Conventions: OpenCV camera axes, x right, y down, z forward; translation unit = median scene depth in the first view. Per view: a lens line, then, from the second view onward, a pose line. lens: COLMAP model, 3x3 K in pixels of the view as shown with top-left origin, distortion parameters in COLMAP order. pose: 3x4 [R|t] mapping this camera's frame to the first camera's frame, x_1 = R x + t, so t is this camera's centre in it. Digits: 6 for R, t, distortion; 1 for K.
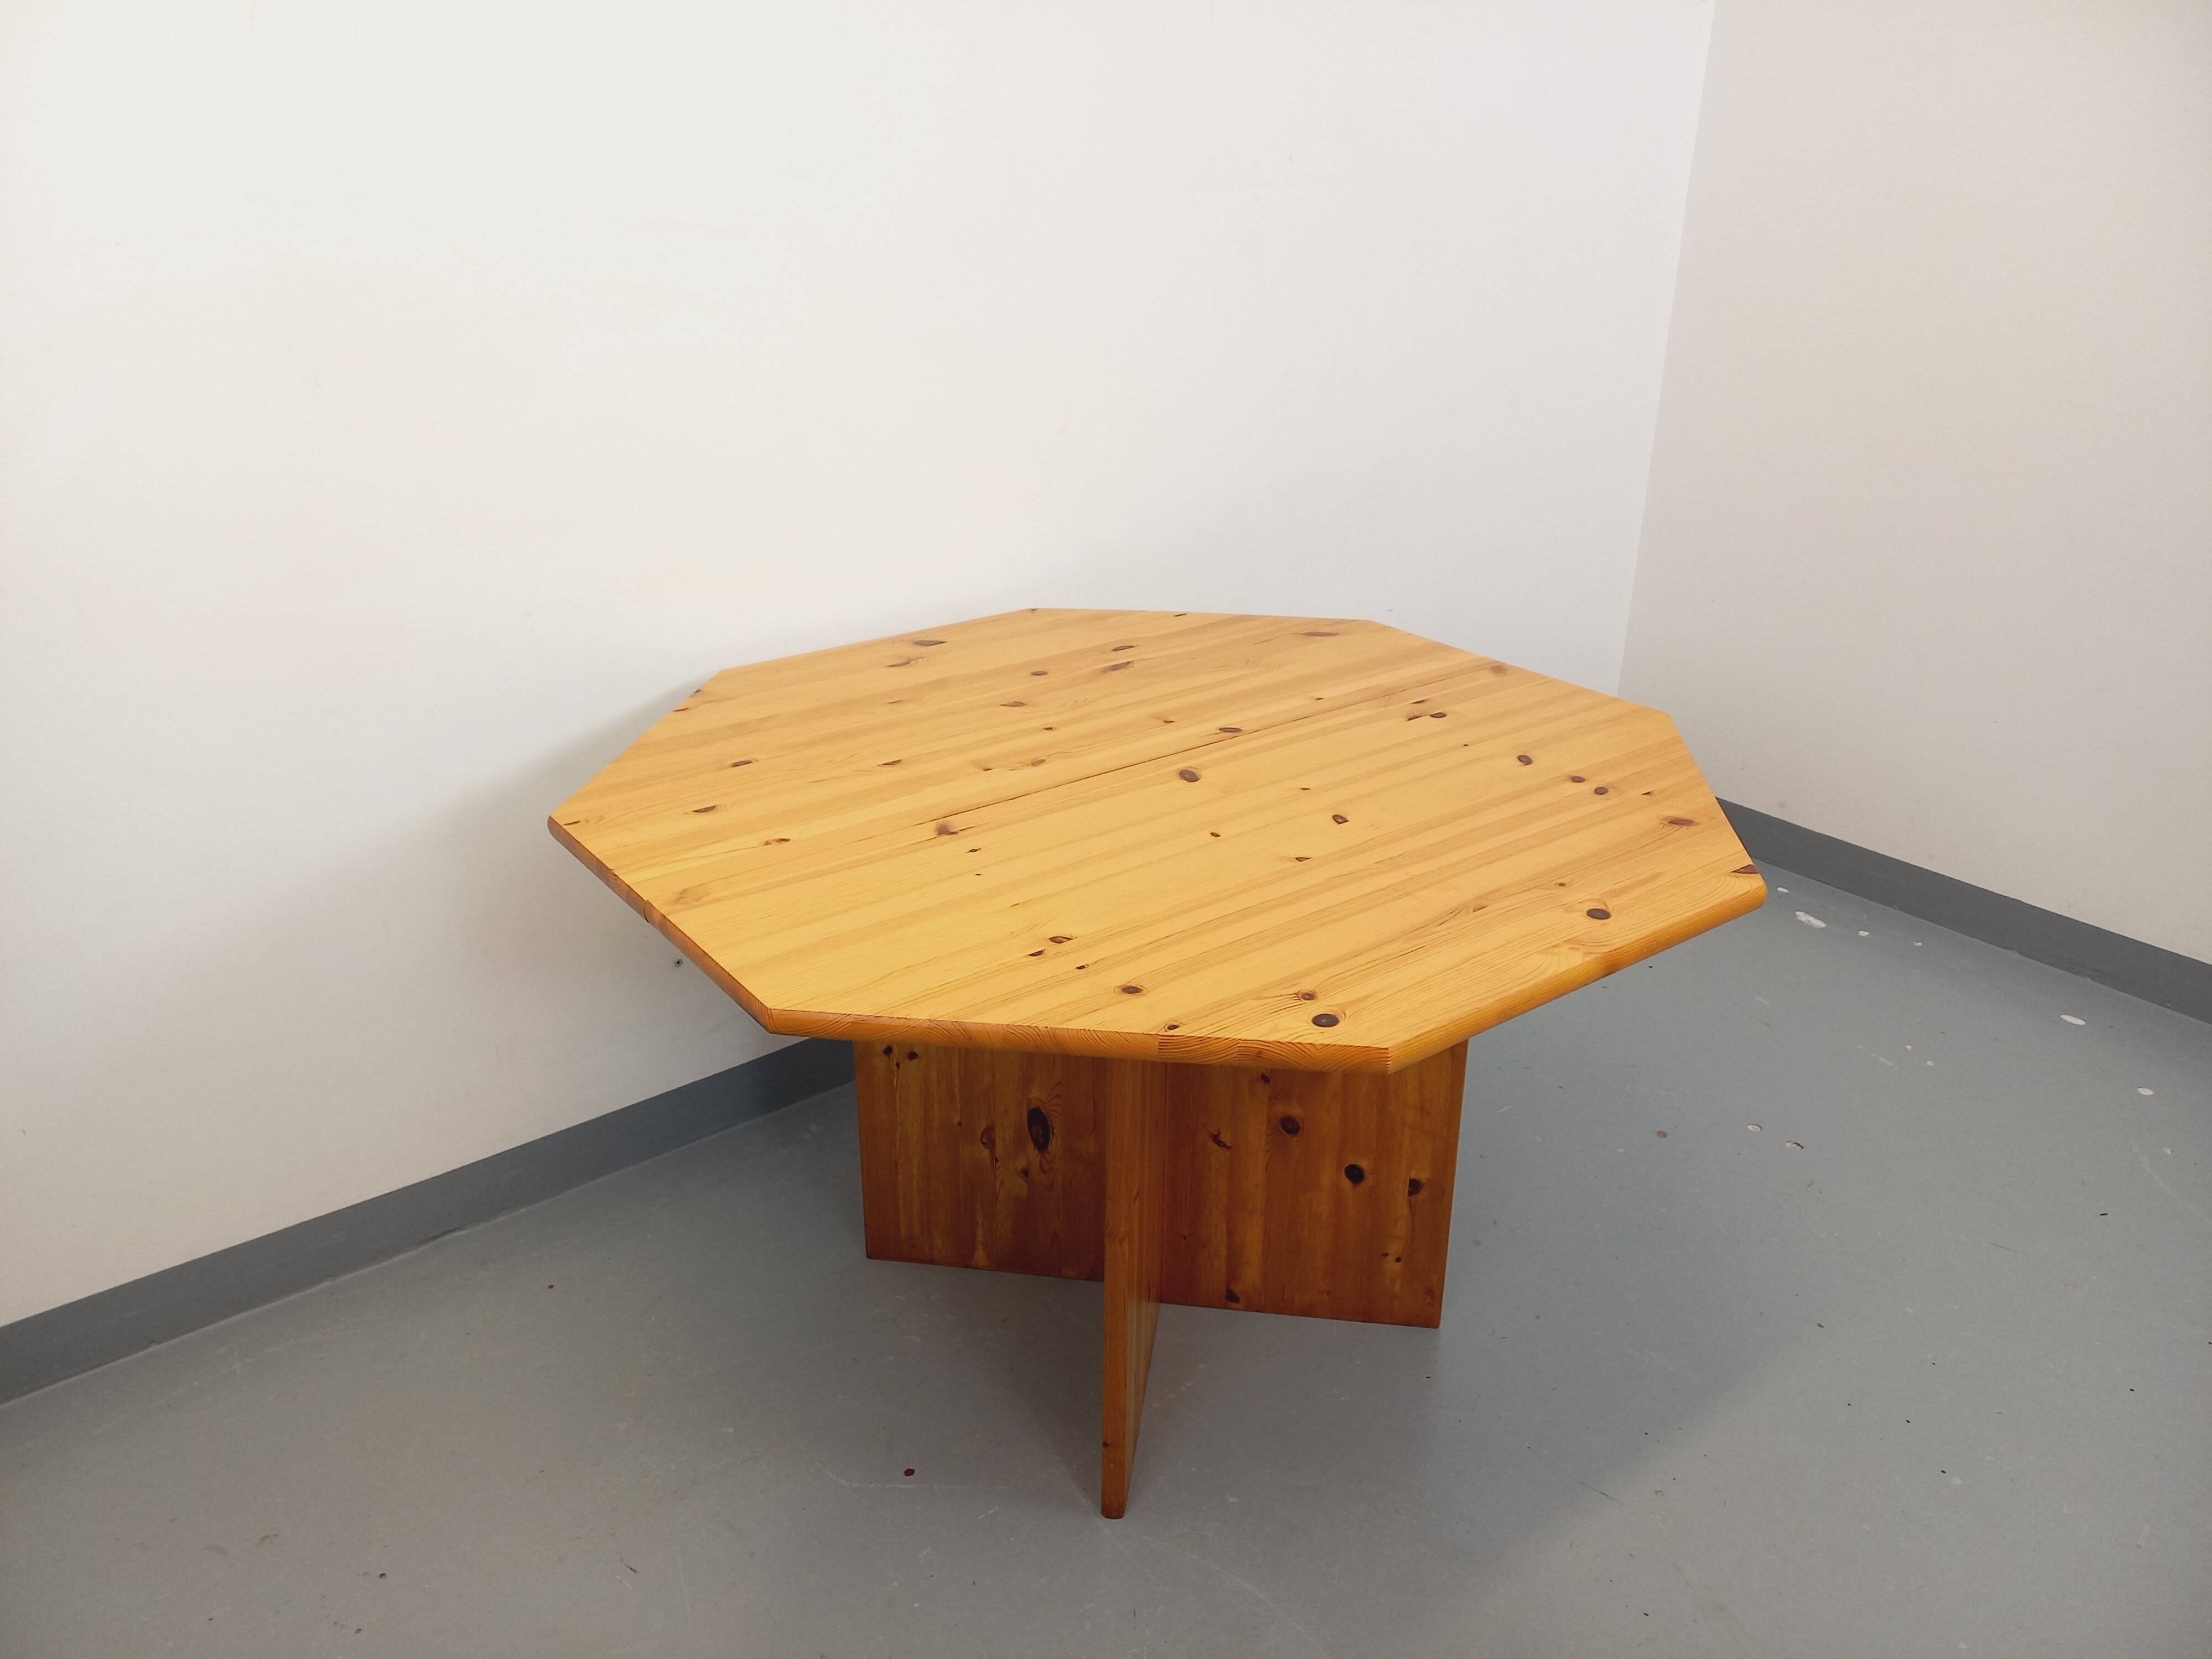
lens RADIAL K [[1614.0, 0, 1095.6], [0, 1614.0, 807.5], [0, 0, 1]] dist [0.090003, -0.092649]
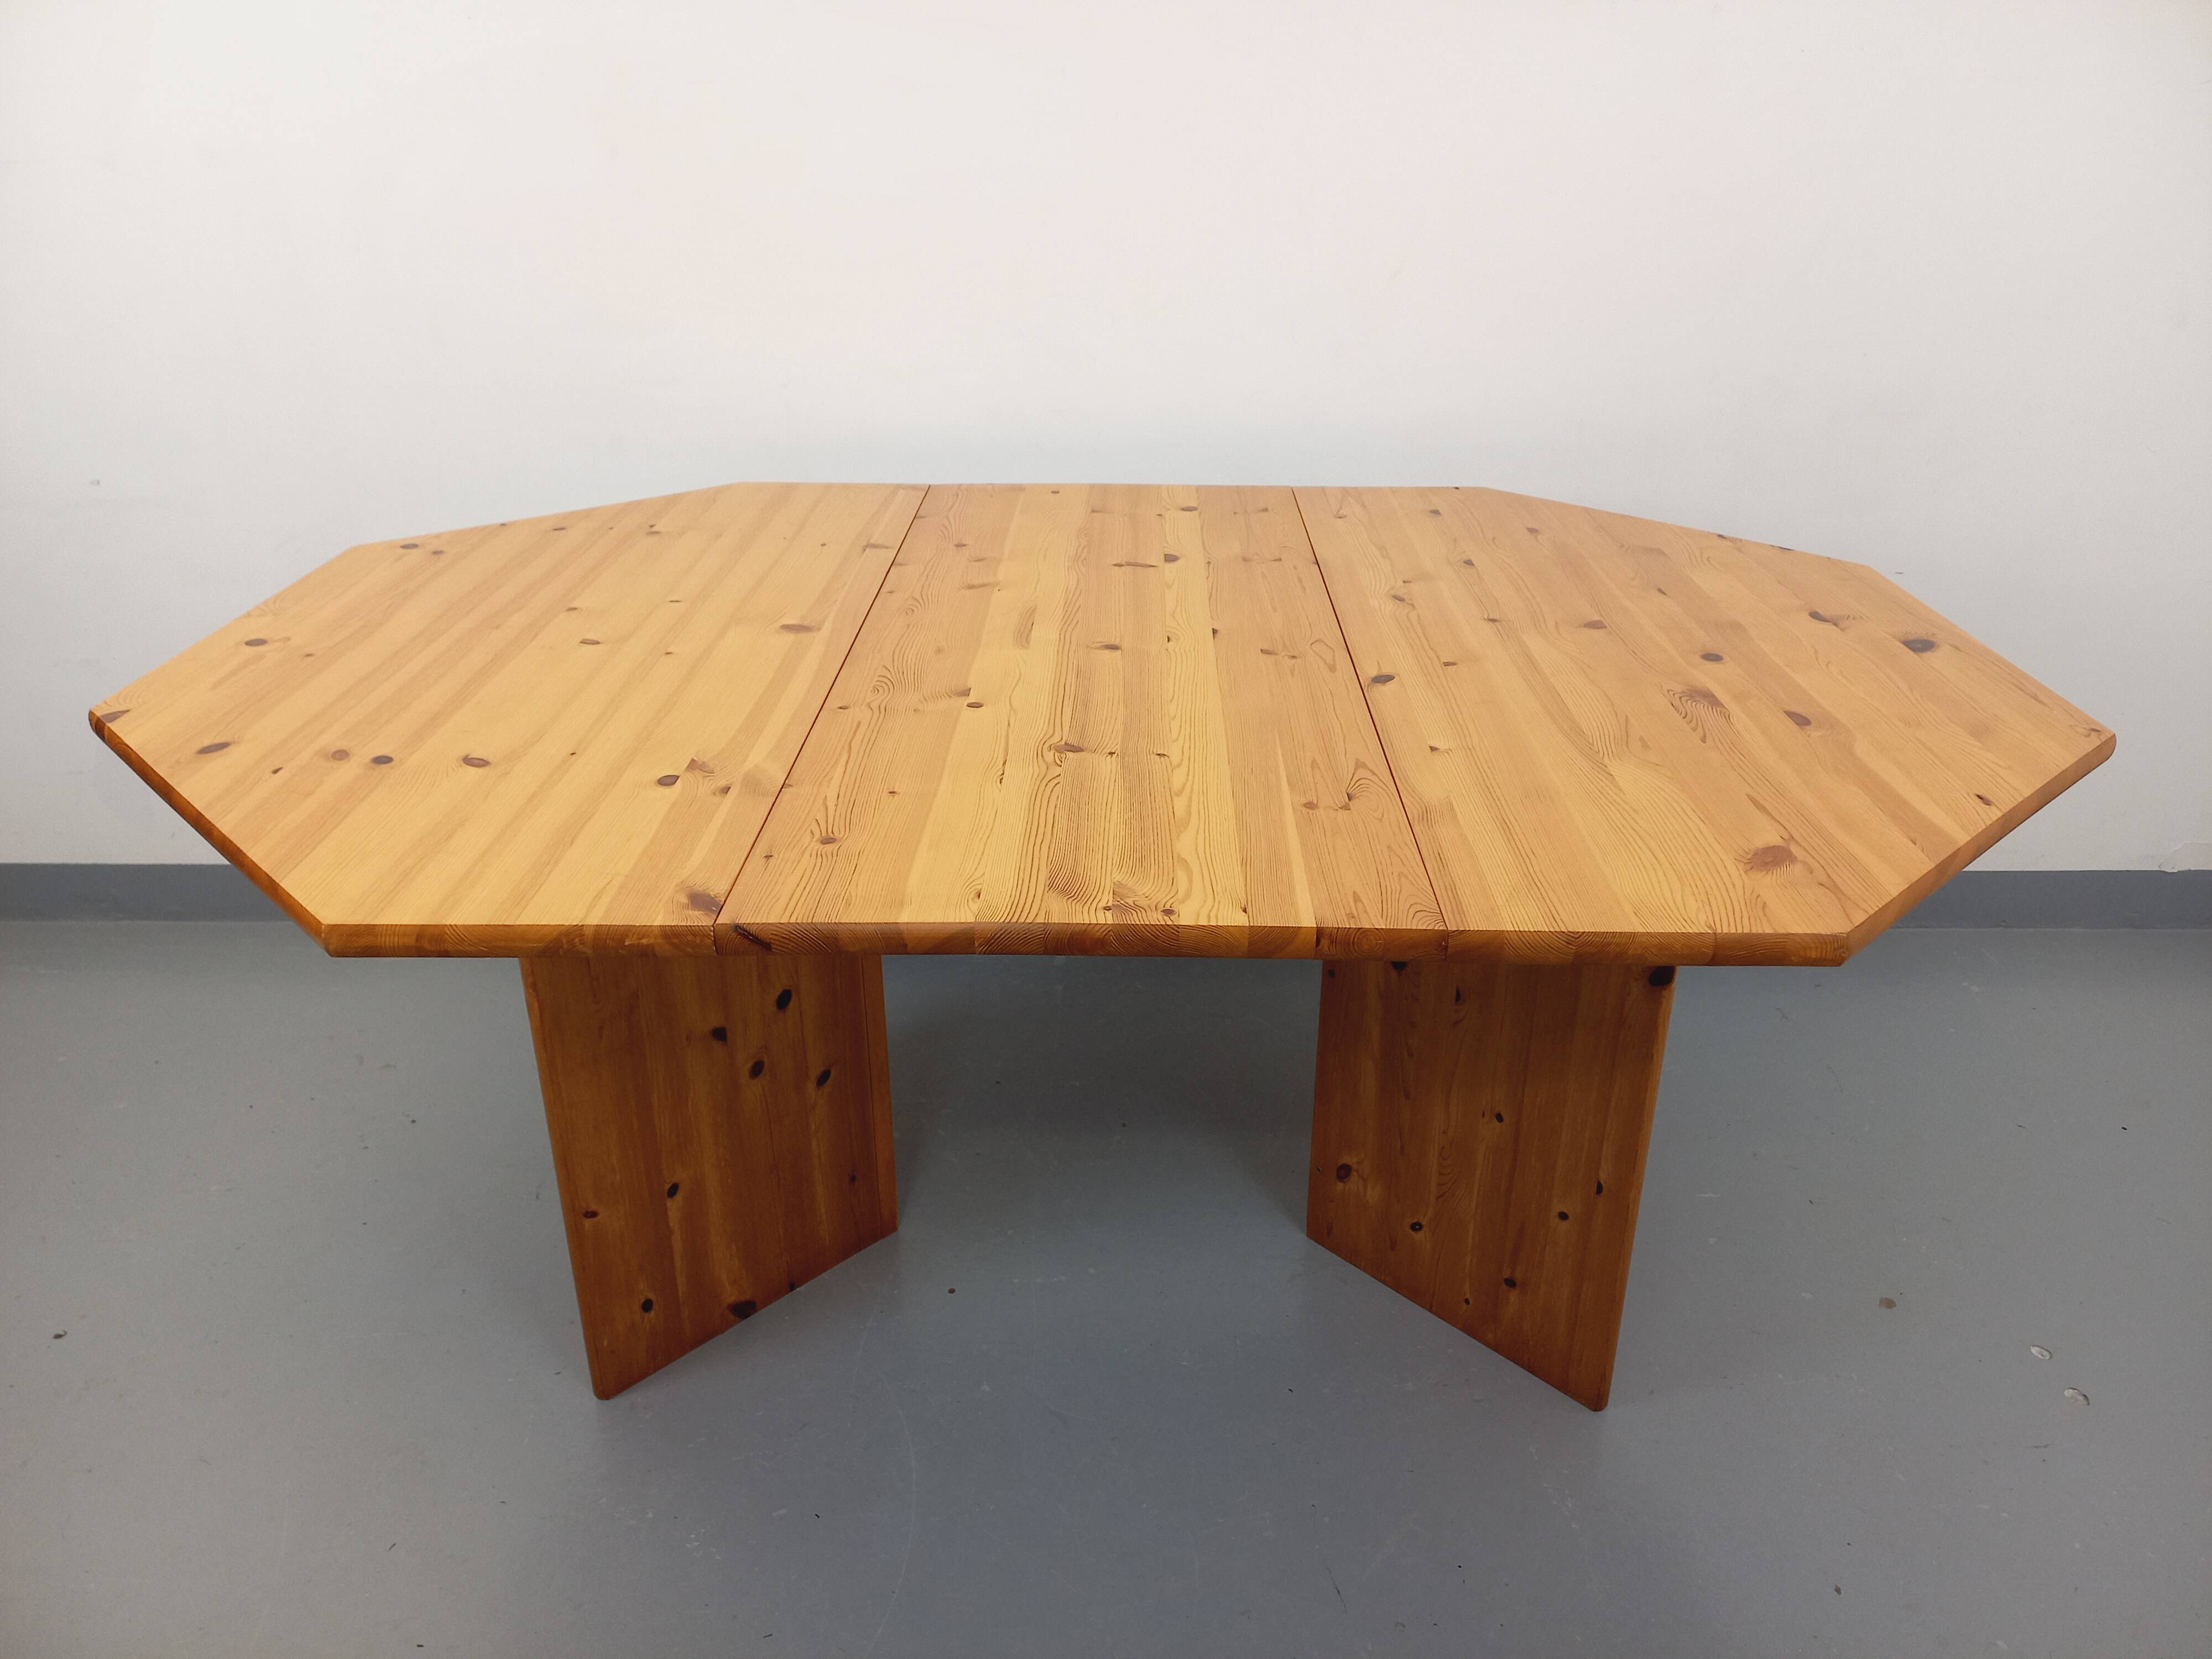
lens RADIAL K [[1614.0, 0, 1102.3], [0, 1614.0, 809.7], [0, 0, 1]] dist [0.090003, -0.092649]
pose [[-0.614024, 0.330022, -0.716980, 0.566389], [-0.307503, 0.736589, 0.602394, -0.484890], [0.726922, 0.590358, -0.350801, 1.353018]]
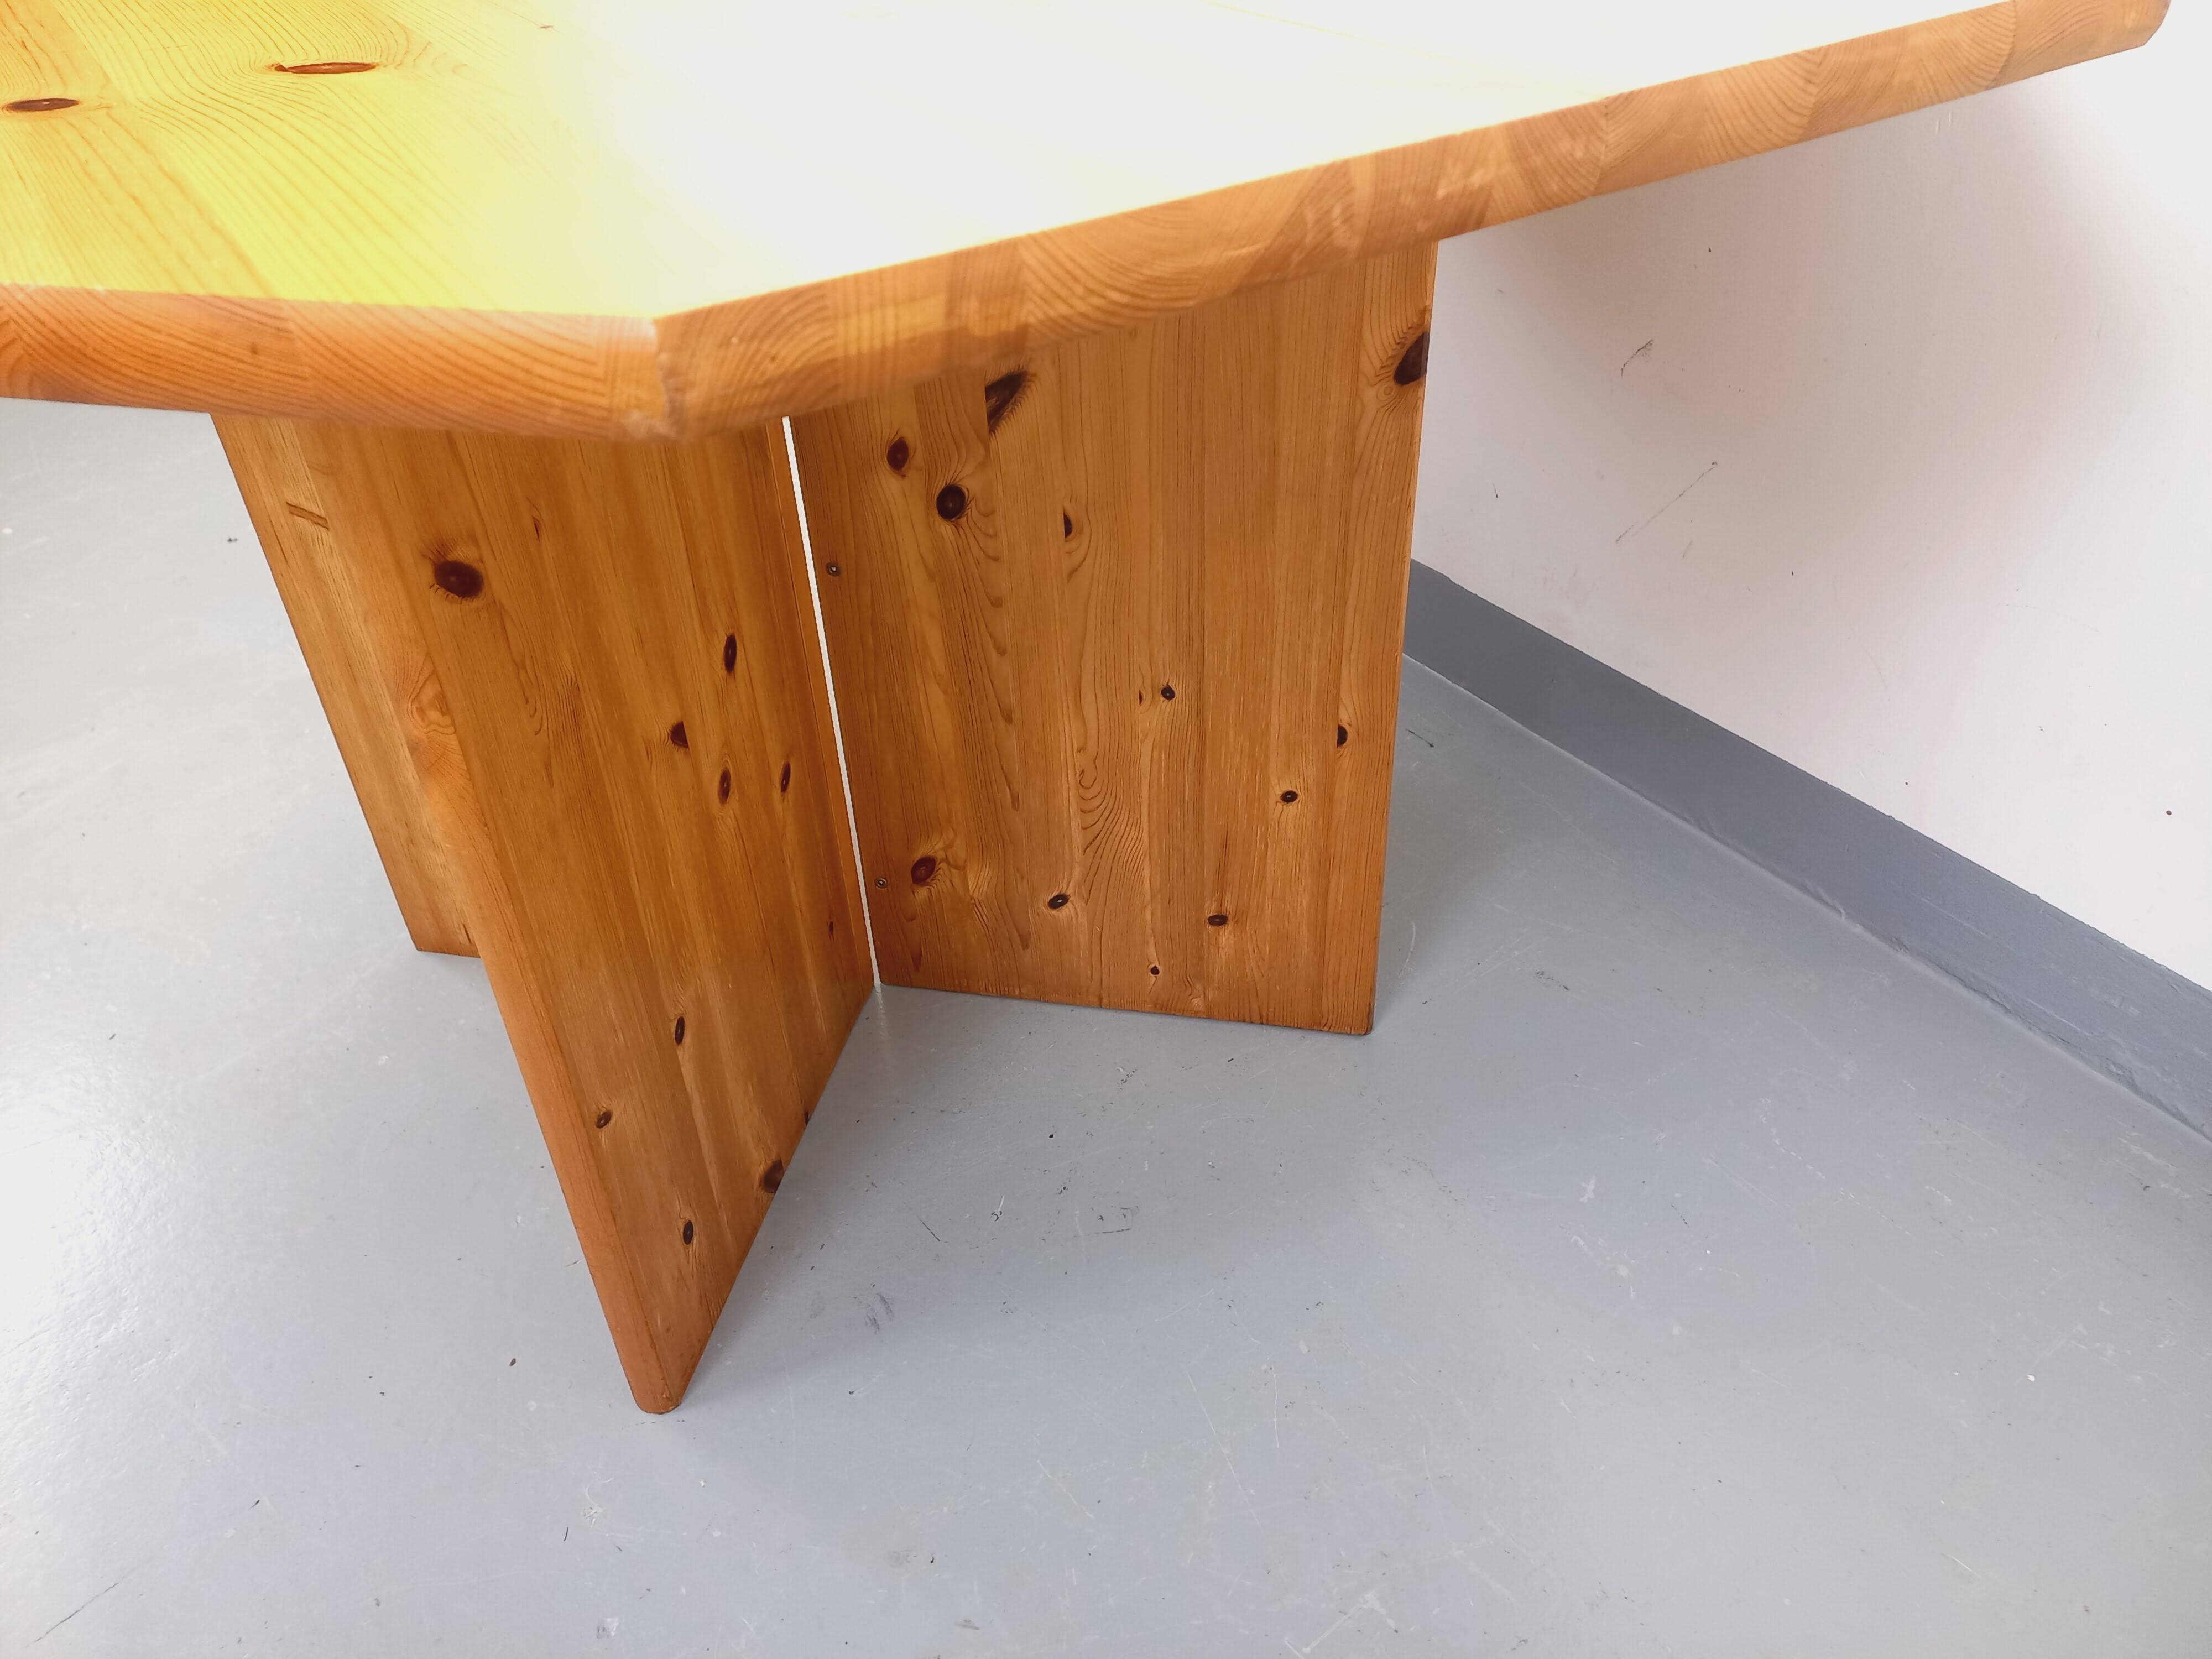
lens RADIAL K [[1614.0, 0, 1121.4], [0, 1614.0, 813.6], [0, 0, 1]] dist [0.090003, -0.092649]
pose [[-0.058535, 0.588387, -0.806458, 0.355443], [-0.358776, 0.741469, 0.567013, -0.201462], [0.931587, 0.322527, 0.167697, 1.212046]]
